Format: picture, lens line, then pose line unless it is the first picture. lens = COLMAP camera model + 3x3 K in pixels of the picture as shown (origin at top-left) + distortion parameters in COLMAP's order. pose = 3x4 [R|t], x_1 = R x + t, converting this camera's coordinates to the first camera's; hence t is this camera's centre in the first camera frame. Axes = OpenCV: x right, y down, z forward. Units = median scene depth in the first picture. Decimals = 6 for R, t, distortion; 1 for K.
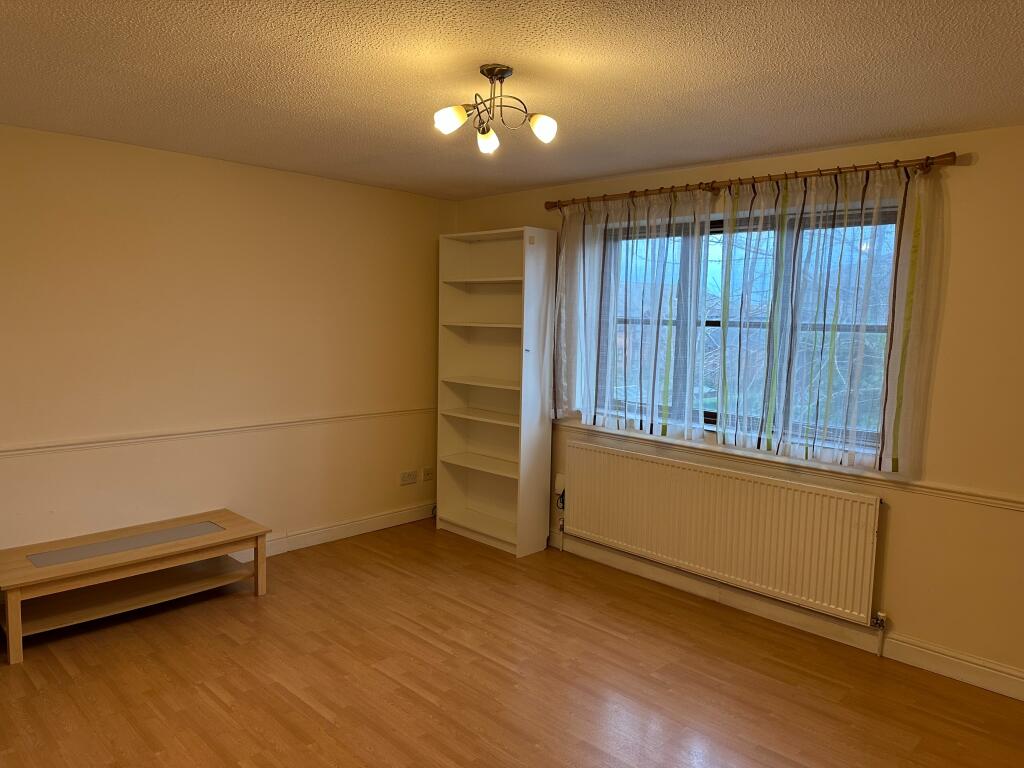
lens RADIAL K [[727.9, 0, 511.5], [0, 727.9, 379.7], [0, 0, 1]] dist [0.034850, -0.029922]
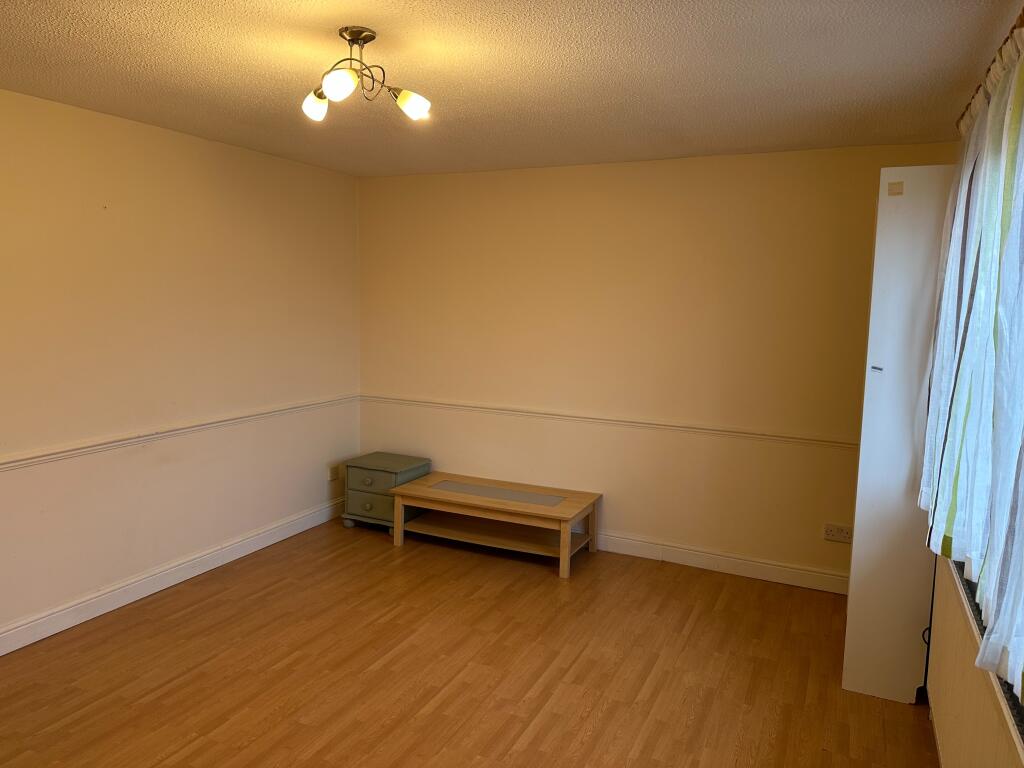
lens RADIAL K [[727.9, 0, 511.9], [0, 727.9, 386.3], [0, 0, 1]] dist [0.034850, -0.029922]
pose [[0.334321, 0.103707, -0.936736, 0.659832], [-0.108489, 0.991555, 0.071056, -0.046904], [0.936194, 0.077870, 0.342749, 0.645937]]
